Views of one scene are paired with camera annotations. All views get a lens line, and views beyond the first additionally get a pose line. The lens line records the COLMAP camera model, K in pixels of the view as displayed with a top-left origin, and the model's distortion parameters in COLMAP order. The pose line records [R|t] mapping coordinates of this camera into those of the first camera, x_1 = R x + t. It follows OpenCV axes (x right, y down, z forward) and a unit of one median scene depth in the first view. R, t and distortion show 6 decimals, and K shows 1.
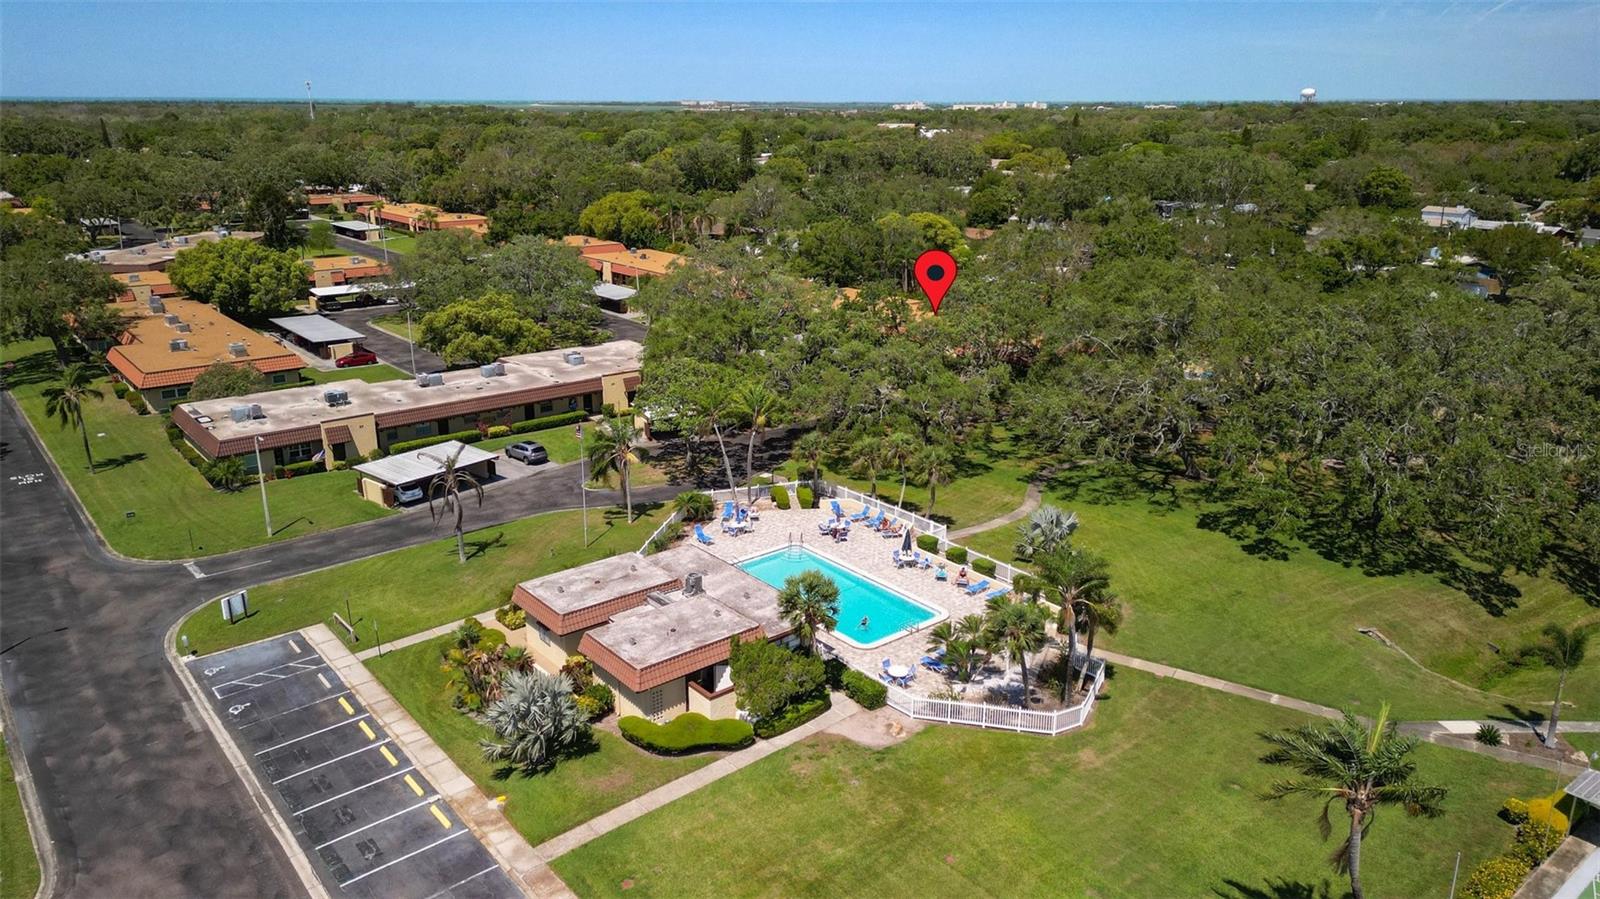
lens RADIAL K [[1112.6, 0, 800.0], [0, 1112.6, 449.5], [0, 0, 1]] dist [0.082456, -0.077850]
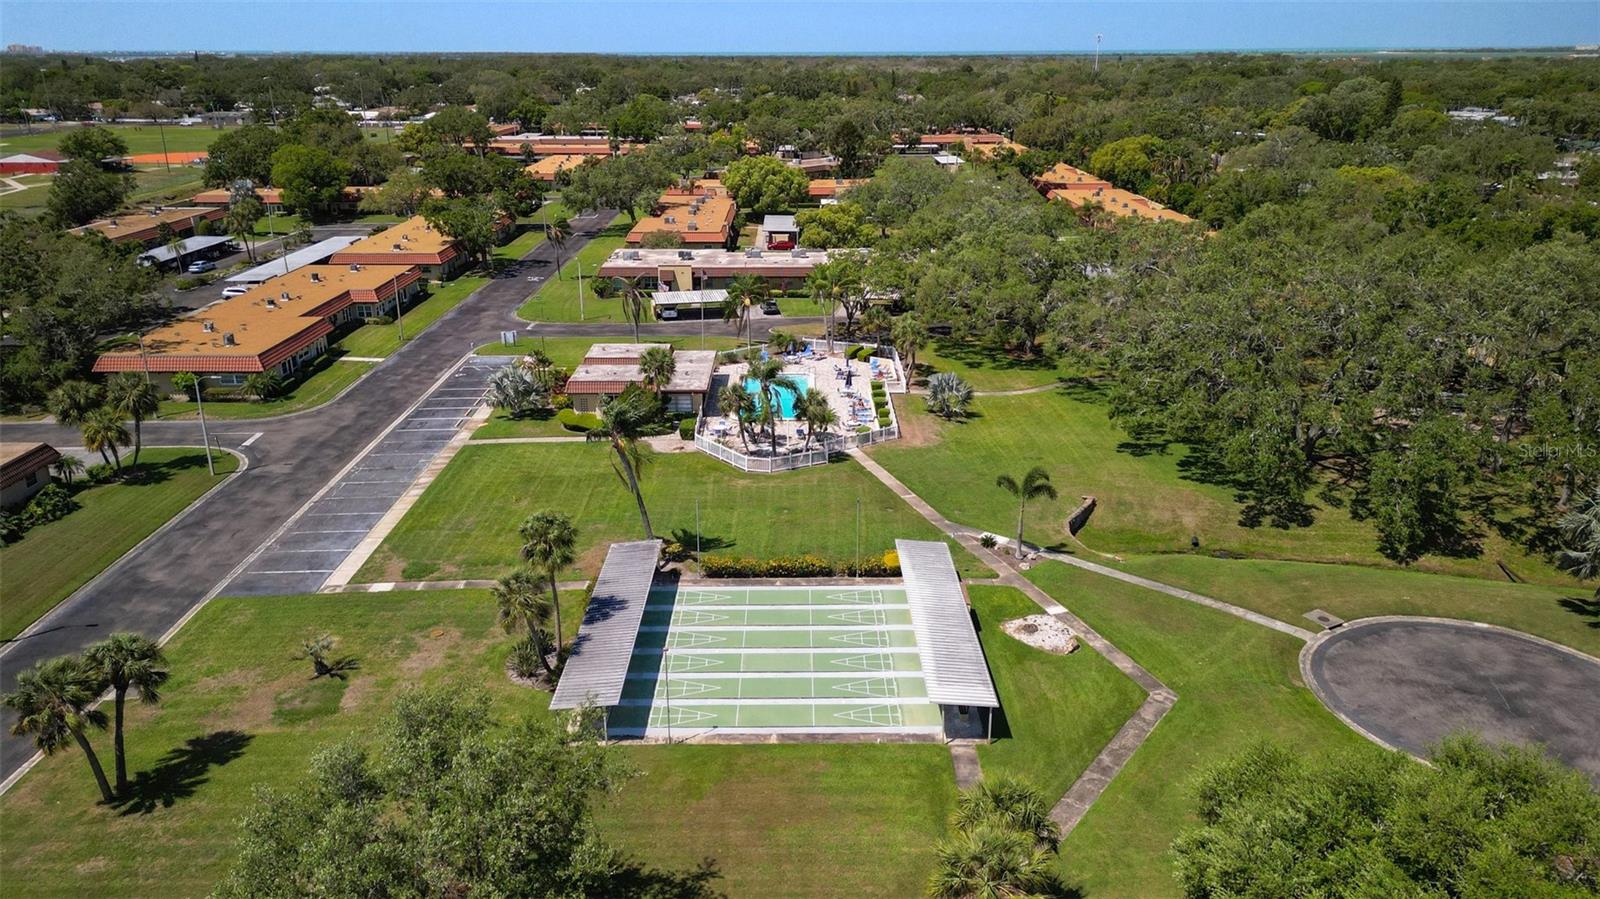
lens RADIAL K [[1112.6, 0, 800.0], [0, 1112.6, 449.5], [0, 0, 1]] dist [0.082456, -0.077850]
pose [[0.776828, 0.209280, -0.593919, 0.829021], [-0.185711, 0.977350, 0.101485, 0.037901], [0.601705, 0.031461, 0.798098, -0.129278]]
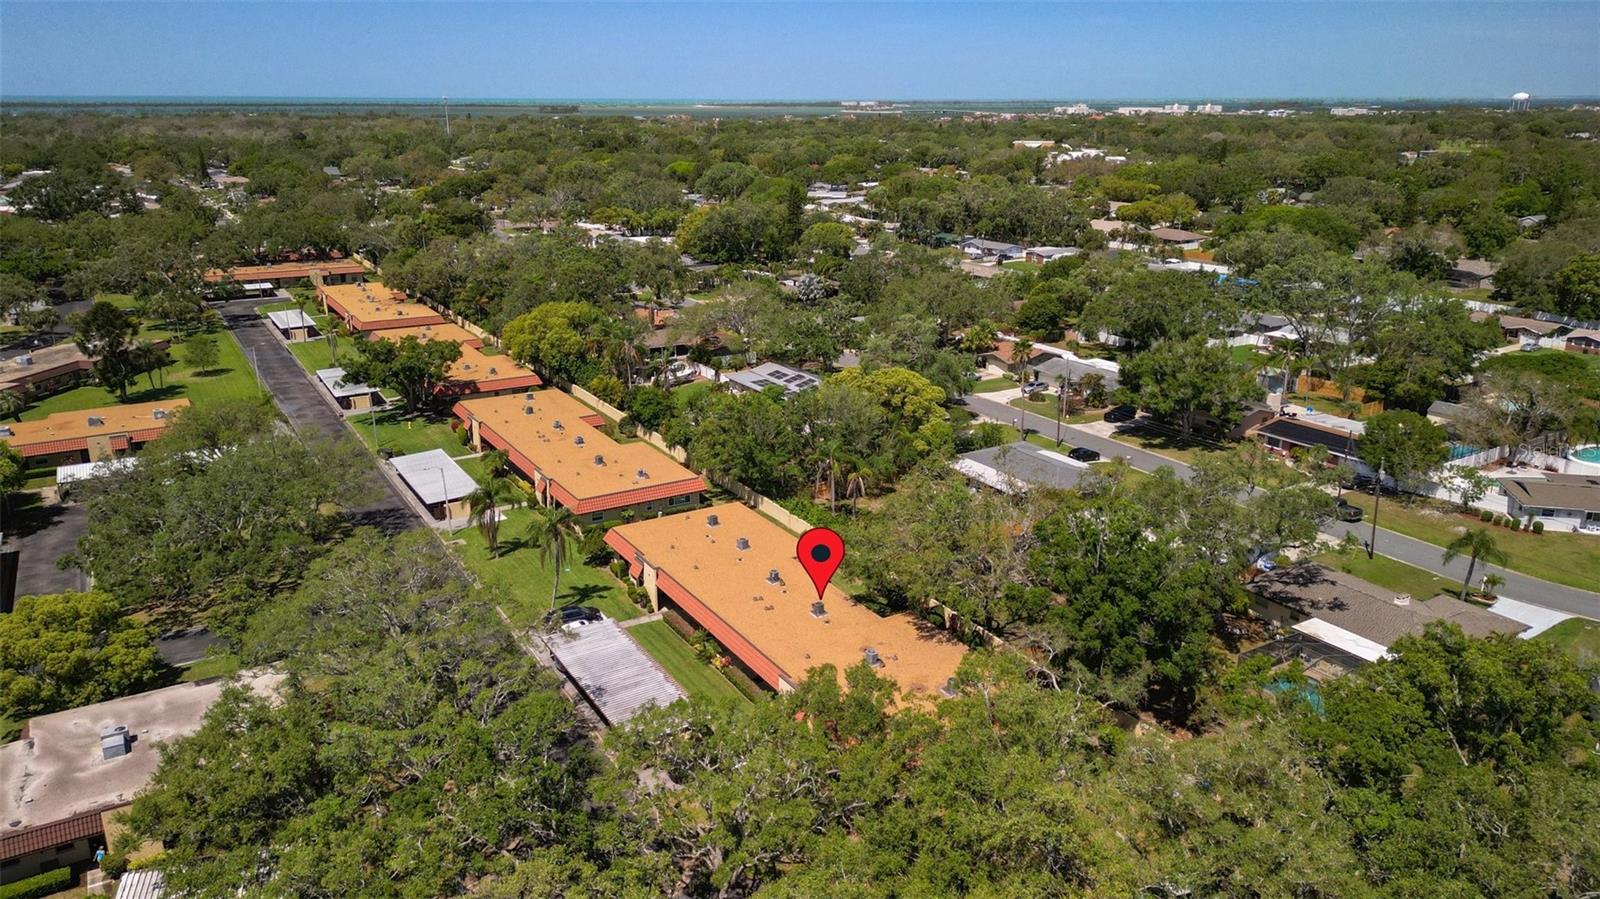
lens RADIAL K [[1112.6, 0, 800.0], [0, 1112.6, 449.5], [0, 0, 1]] dist [0.082456, -0.077850]
pose [[0.989992, 0.042535, -0.134561, 0.361960], [-0.042325, 0.999094, 0.004418, -0.380077], [0.134627, 0.001322, 0.990895, 0.630610]]
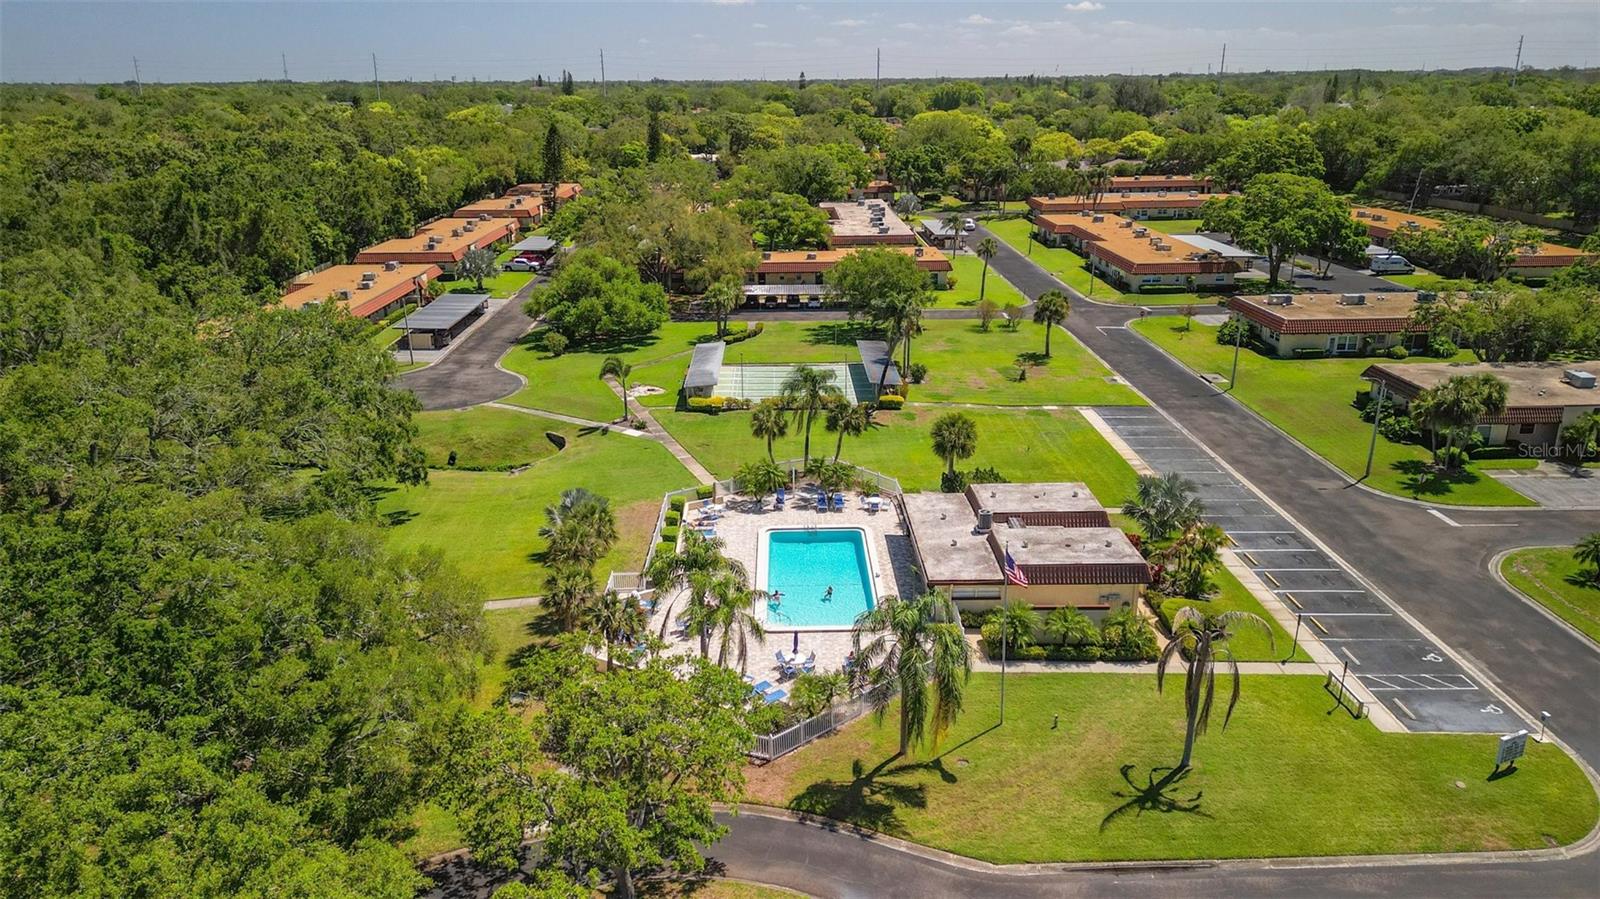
lens RADIAL K [[1112.6, 0, 800.0], [0, 1112.6, 449.5], [0, 0, 1]] dist [0.082456, -0.077850]
pose [[-0.786212, -0.186660, 0.589091, -0.453932], [0.193134, 0.831313, 0.521171, -0.414185], [-0.587001, 0.523524, -0.617538, 1.373838]]
